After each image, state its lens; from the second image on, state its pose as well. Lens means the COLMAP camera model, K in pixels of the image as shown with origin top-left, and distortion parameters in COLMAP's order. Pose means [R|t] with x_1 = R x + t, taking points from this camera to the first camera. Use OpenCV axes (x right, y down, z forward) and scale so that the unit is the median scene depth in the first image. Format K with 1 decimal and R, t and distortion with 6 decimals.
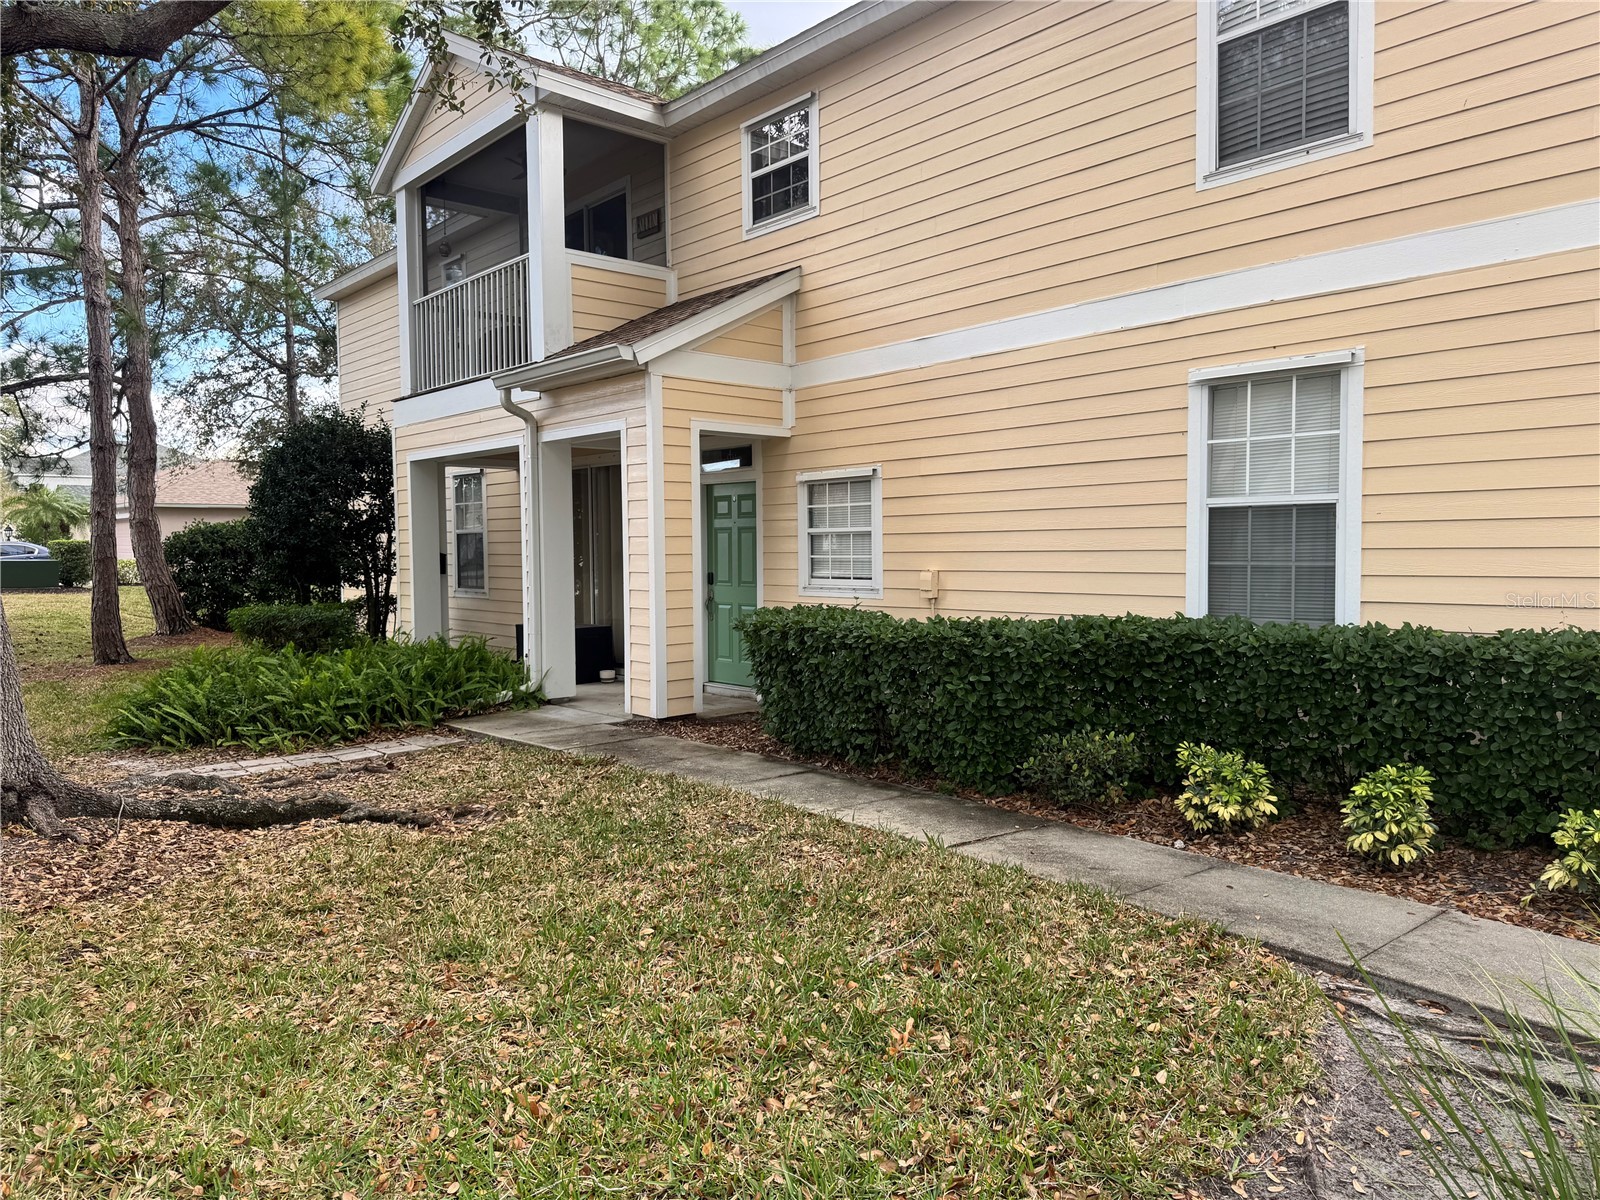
lens RADIAL K [[1139.5, 0, 810.7], [0, 1139.5, 592.6], [0, 0, 1]] dist [0.029257, -0.021783]
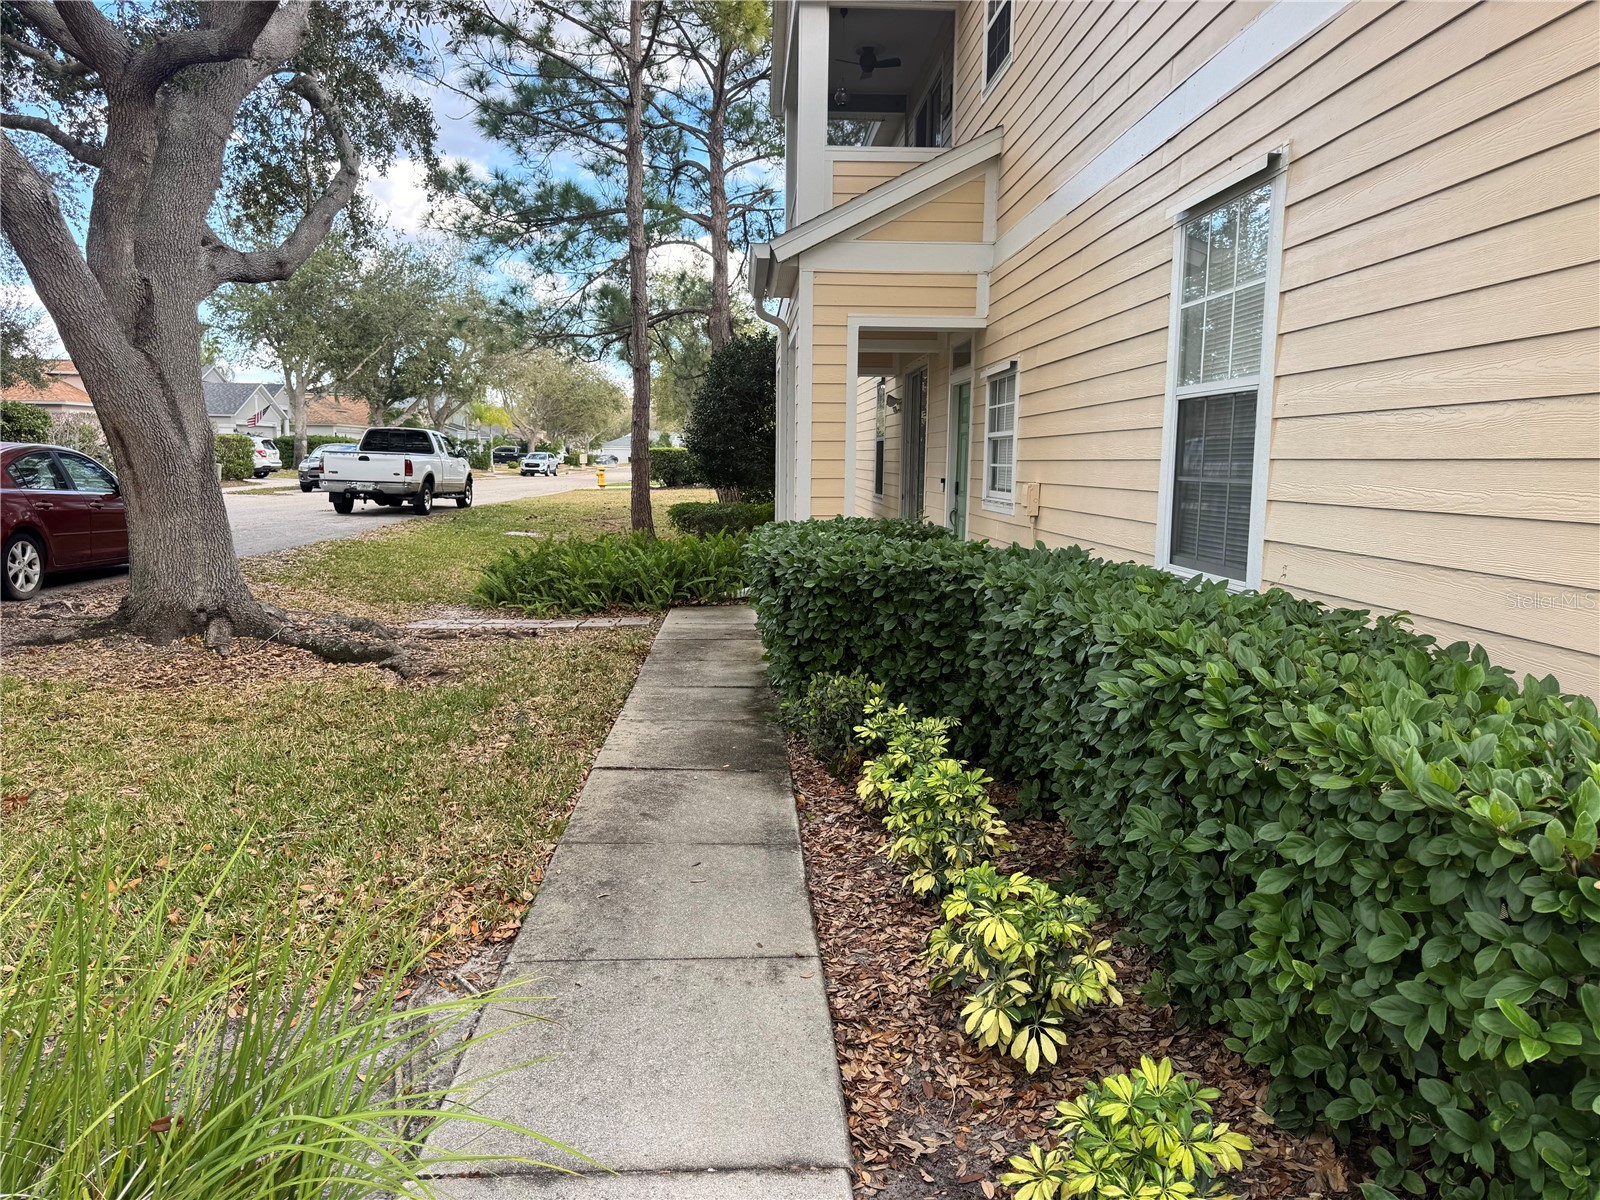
lens RADIAL K [[1139.5, 0, 802.1], [0, 1139.5, 608.5], [0, 0, 1]] dist [0.029257, -0.021783]
pose [[0.784038, 0.098382, -0.612866, 0.421308], [-0.042609, 0.993561, 0.104985, -0.006814], [0.619249, -0.056199, 0.783181, 0.194495]]
